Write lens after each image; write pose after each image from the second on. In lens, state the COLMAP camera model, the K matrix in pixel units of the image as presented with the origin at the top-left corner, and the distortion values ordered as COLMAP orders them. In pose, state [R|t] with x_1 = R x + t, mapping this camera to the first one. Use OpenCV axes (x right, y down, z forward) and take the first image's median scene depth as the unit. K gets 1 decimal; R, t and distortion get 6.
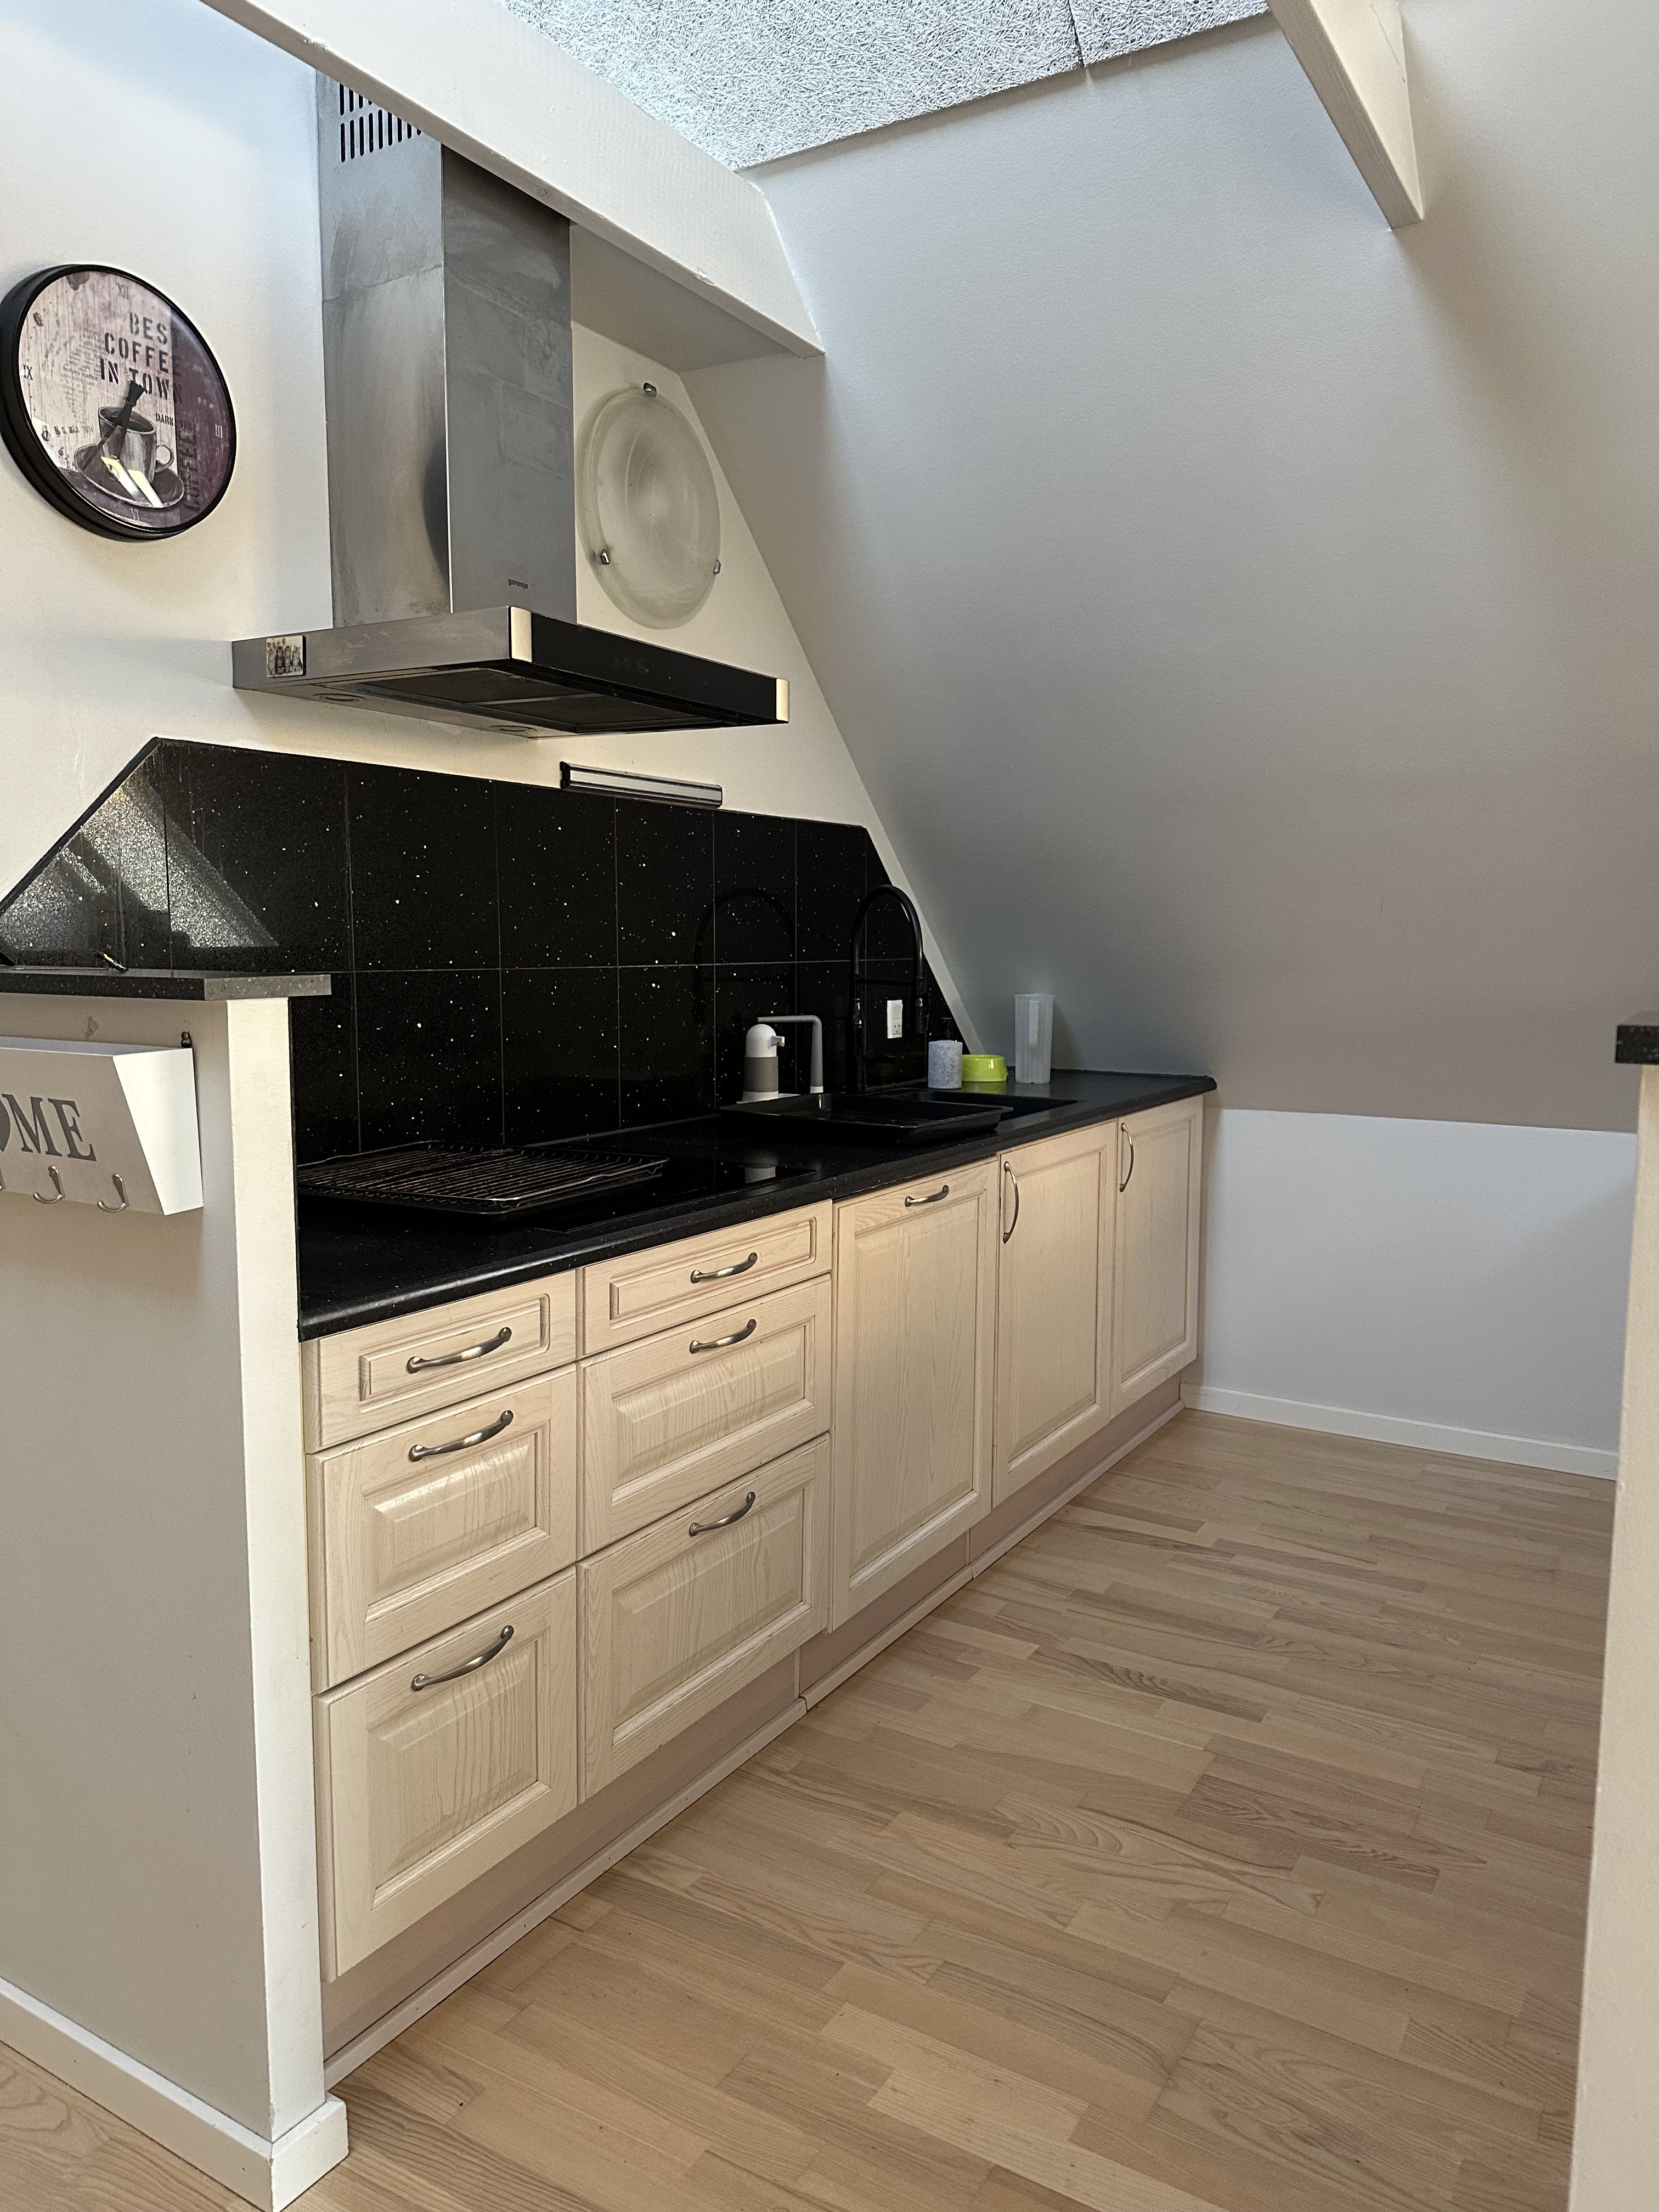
lens RADIAL K [[1562.6, 0, 835.8], [0, 1562.6, 1112.5], [0, 0, 1]] dist [-0.005408, -0.000168]
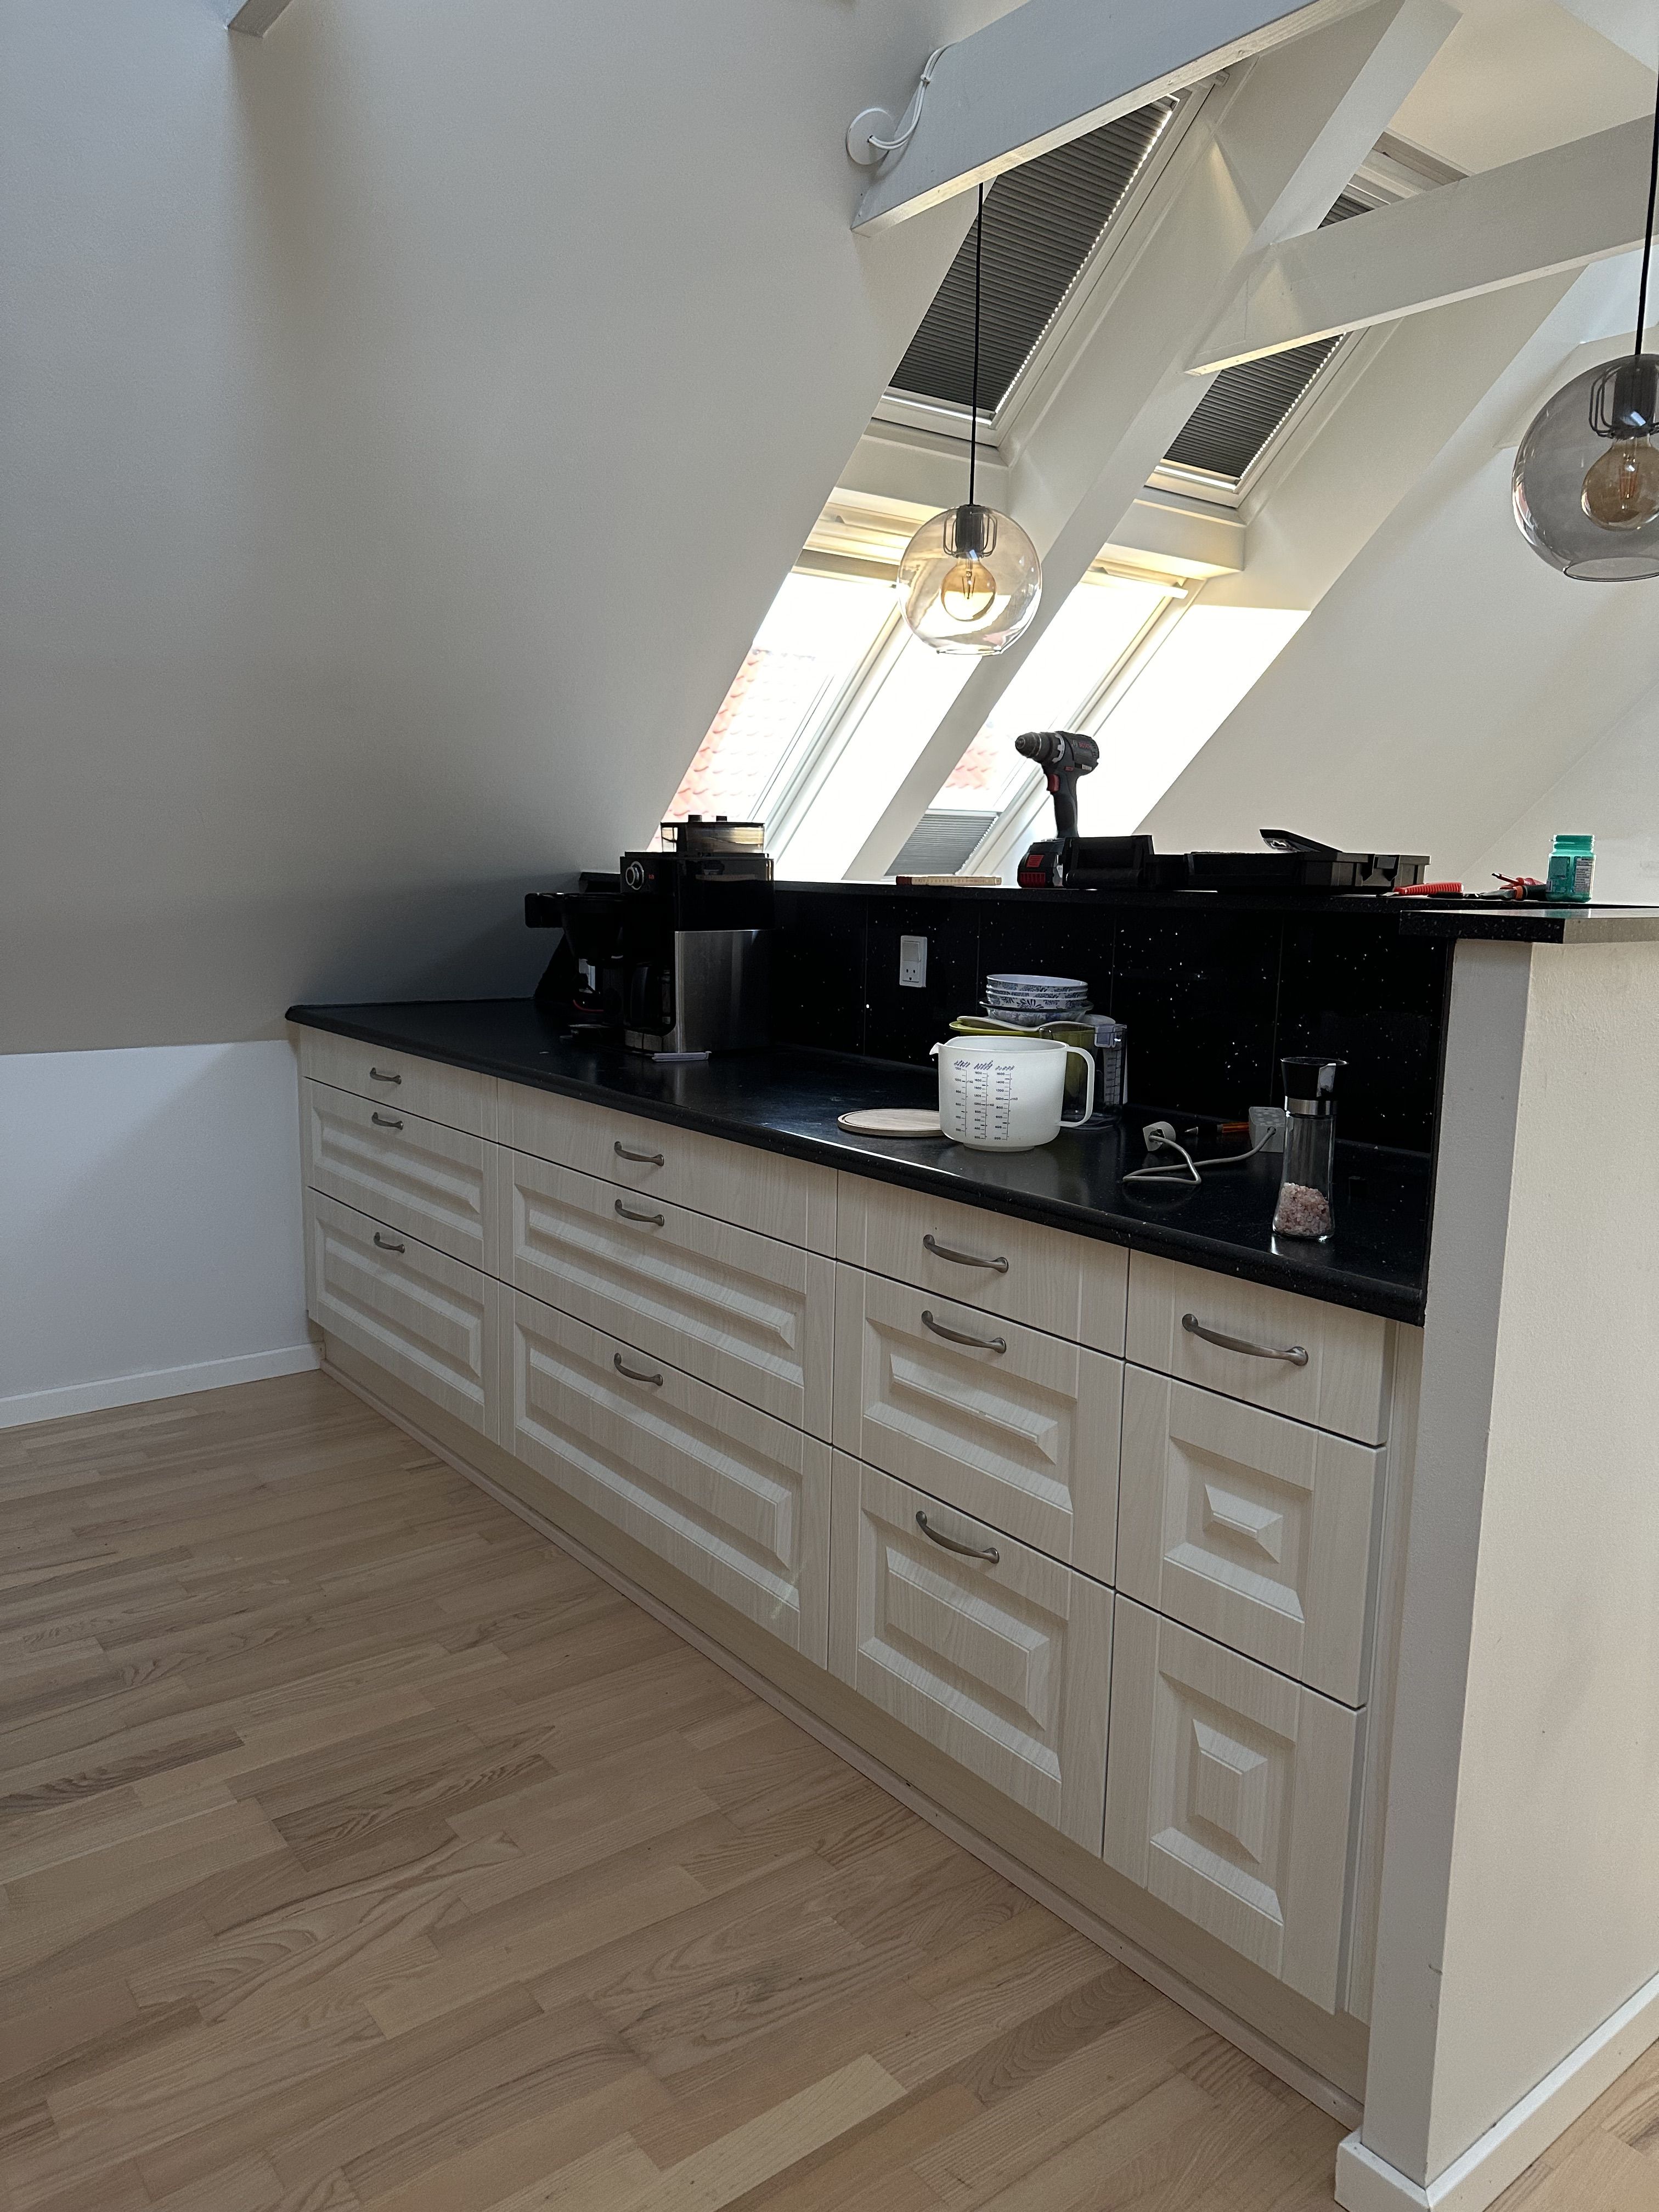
lens RADIAL K [[1562.6, 0, 835.6], [0, 1562.6, 1105.1], [0, 0, 1]] dist [-0.005408, -0.000168]
pose [[0.361690, -0.149399, 0.920250, -0.416978], [0.098983, 0.987651, 0.121438, -0.046237], [-0.927029, 0.047166, 0.372012, 0.393353]]
